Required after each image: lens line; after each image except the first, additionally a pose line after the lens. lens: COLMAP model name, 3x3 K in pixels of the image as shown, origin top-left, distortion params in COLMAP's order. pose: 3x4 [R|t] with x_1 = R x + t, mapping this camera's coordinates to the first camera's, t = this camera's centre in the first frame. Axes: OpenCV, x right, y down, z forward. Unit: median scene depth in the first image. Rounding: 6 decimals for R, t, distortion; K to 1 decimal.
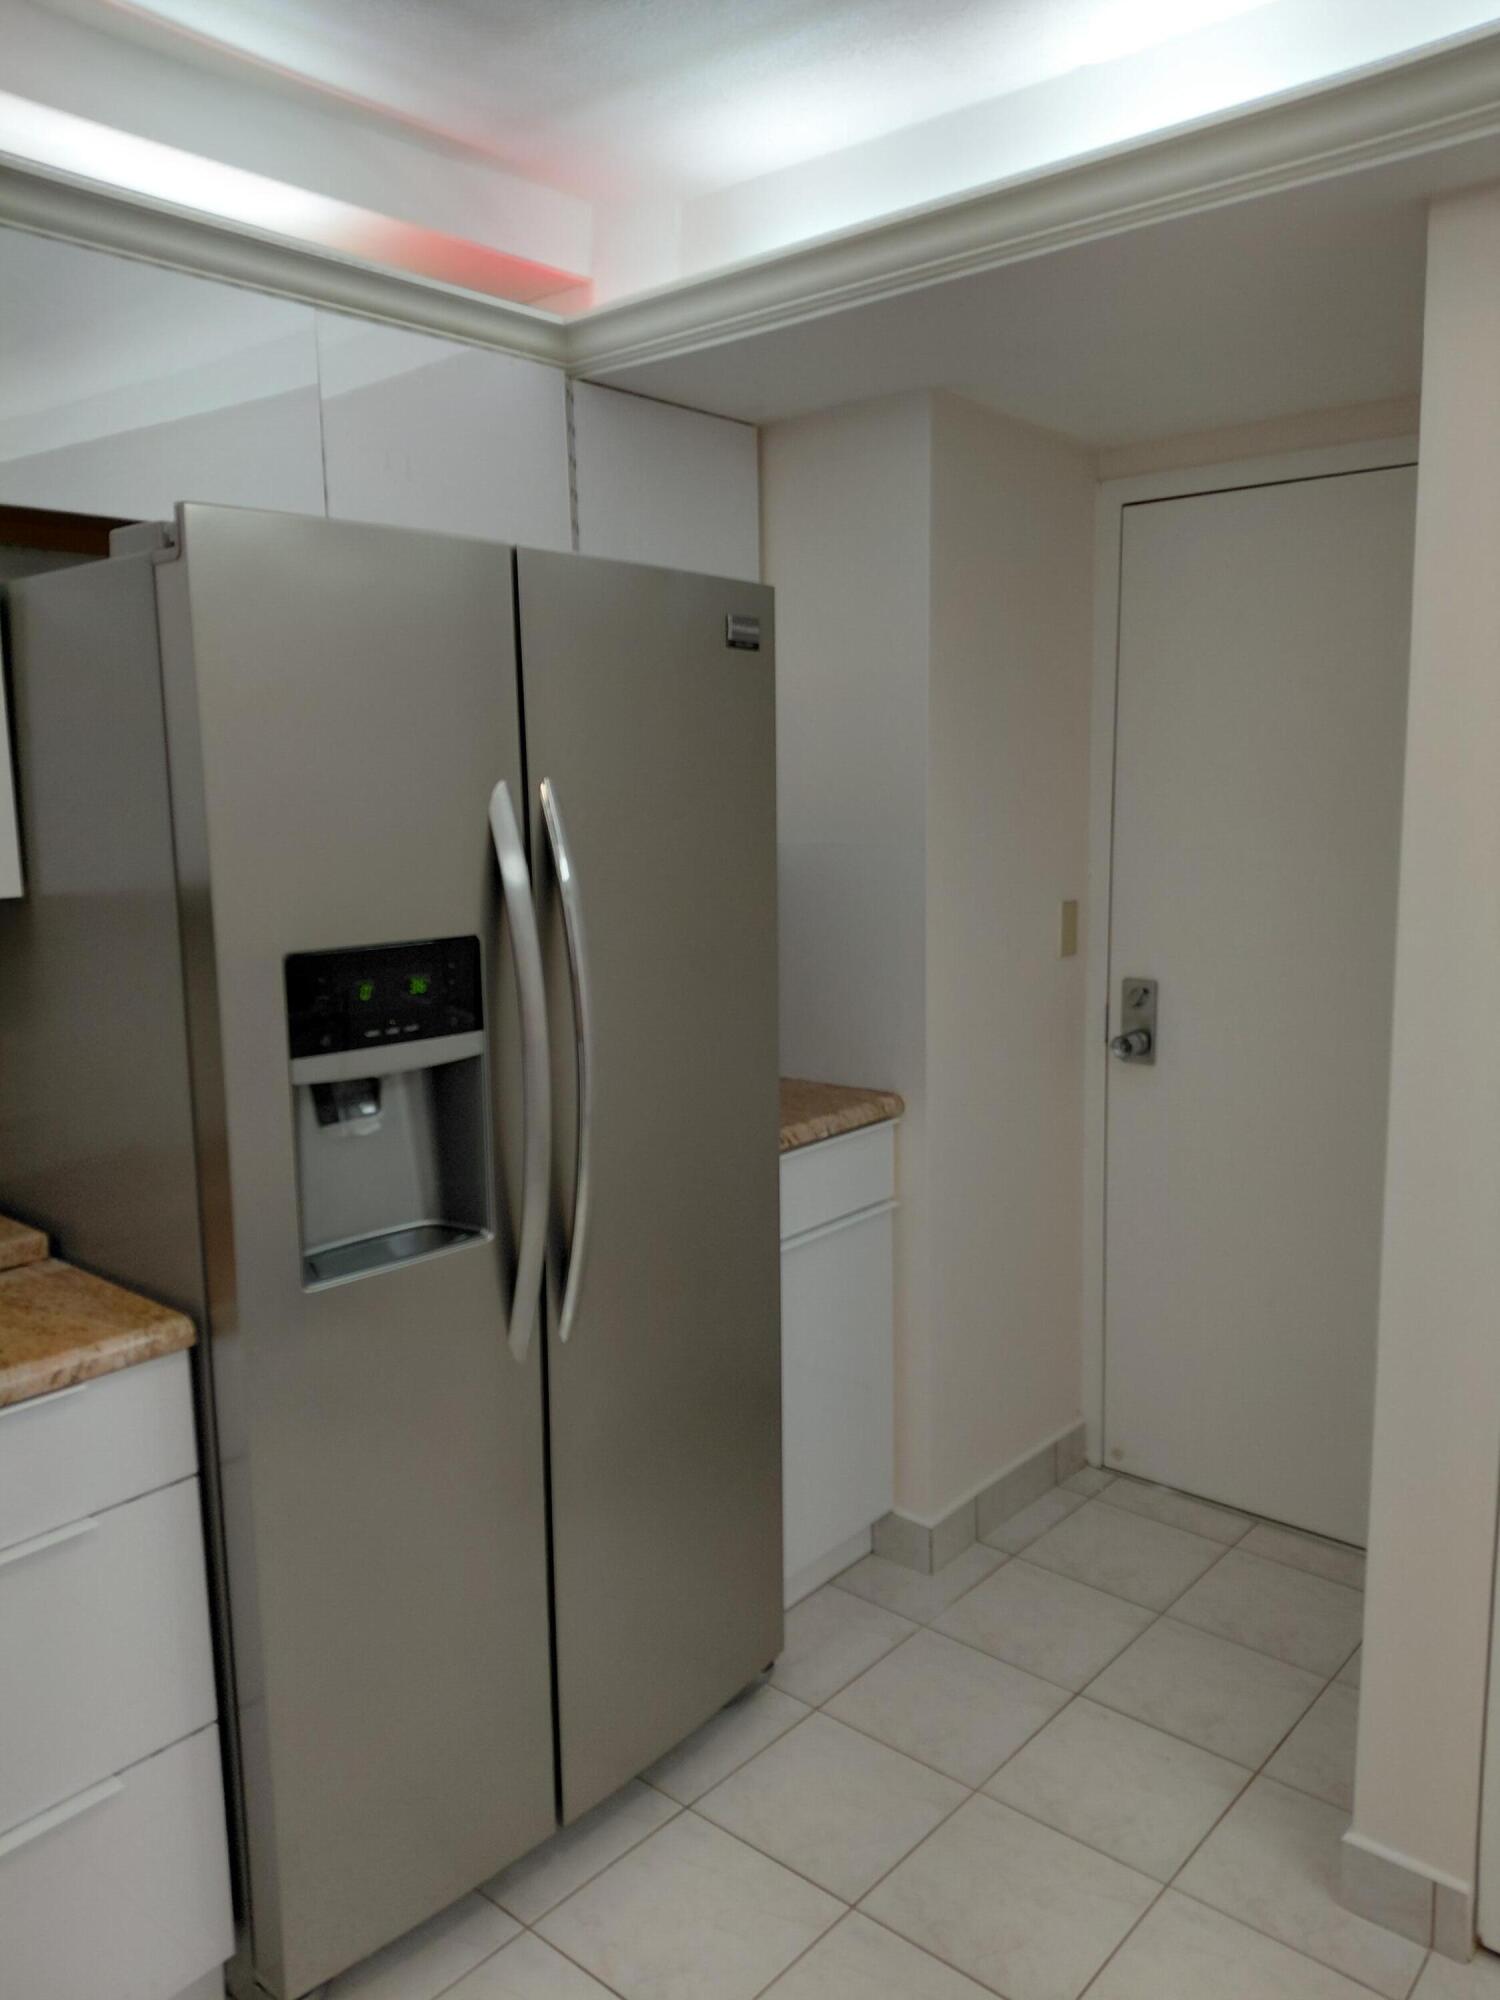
lens RADIAL K [[1470.4, 0, 750.0], [0, 1470.4, 1000.0], [0, 0, 1]] dist [0.104573, -0.135304]
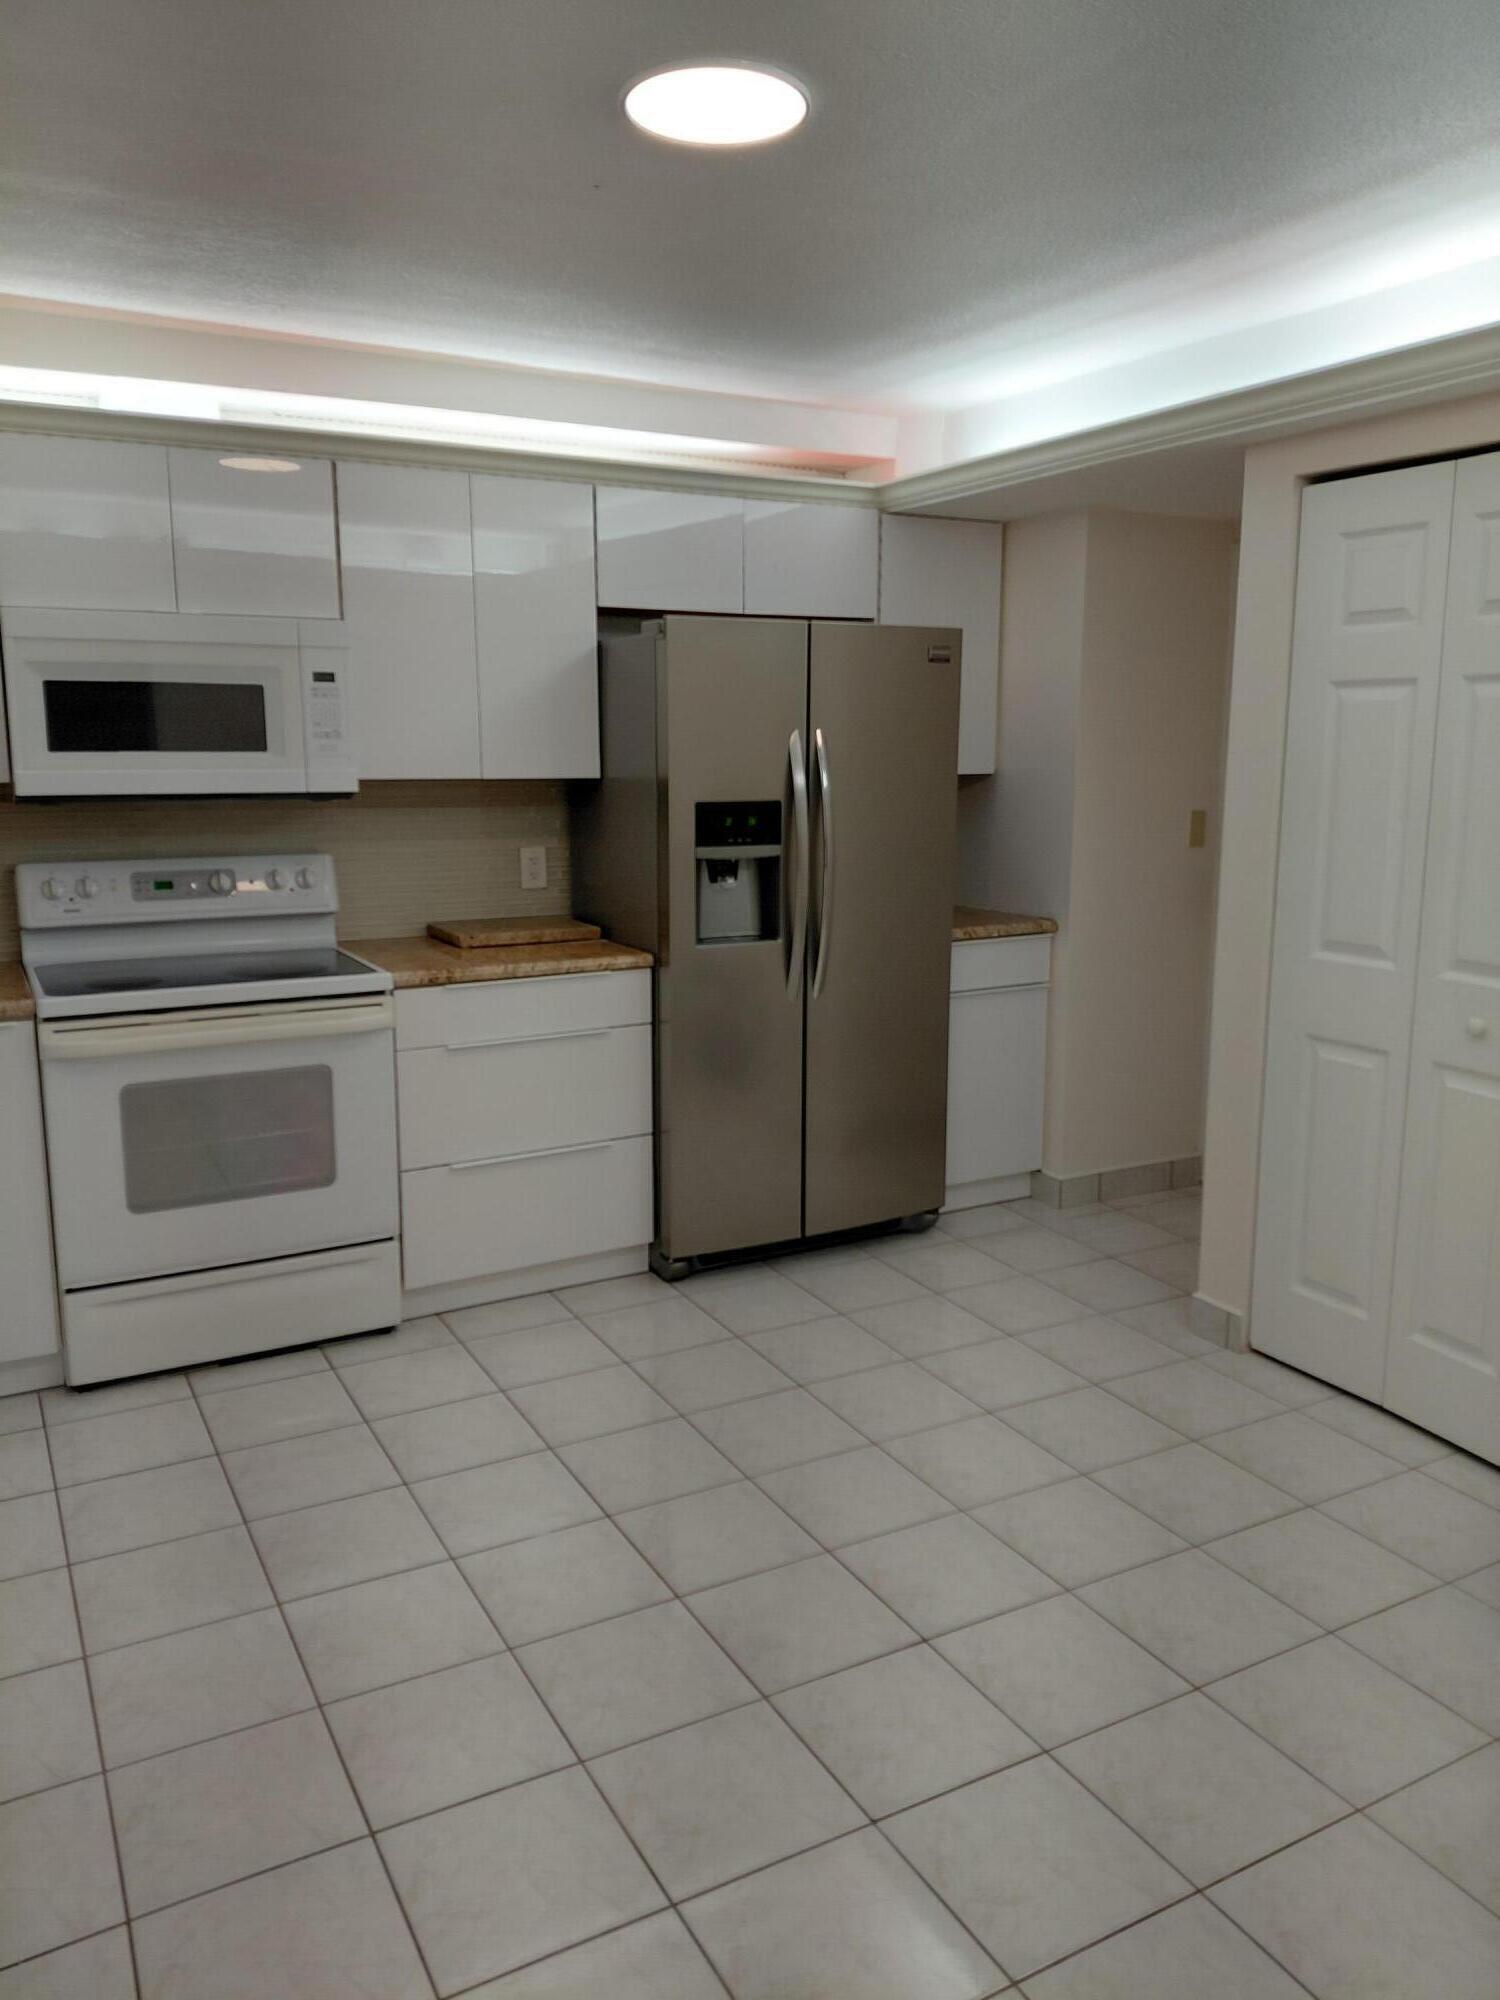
lens RADIAL K [[1470.4, 0, 750.0], [0, 1470.4, 1000.0], [0, 0, 1]] dist [0.104573, -0.135304]
pose [[0.938386, 0.078759, -0.336494, 0.456179], [-0.067584, 0.996707, 0.044814, 0.134472], [0.338915, -0.019311, 0.940619, -0.929626]]
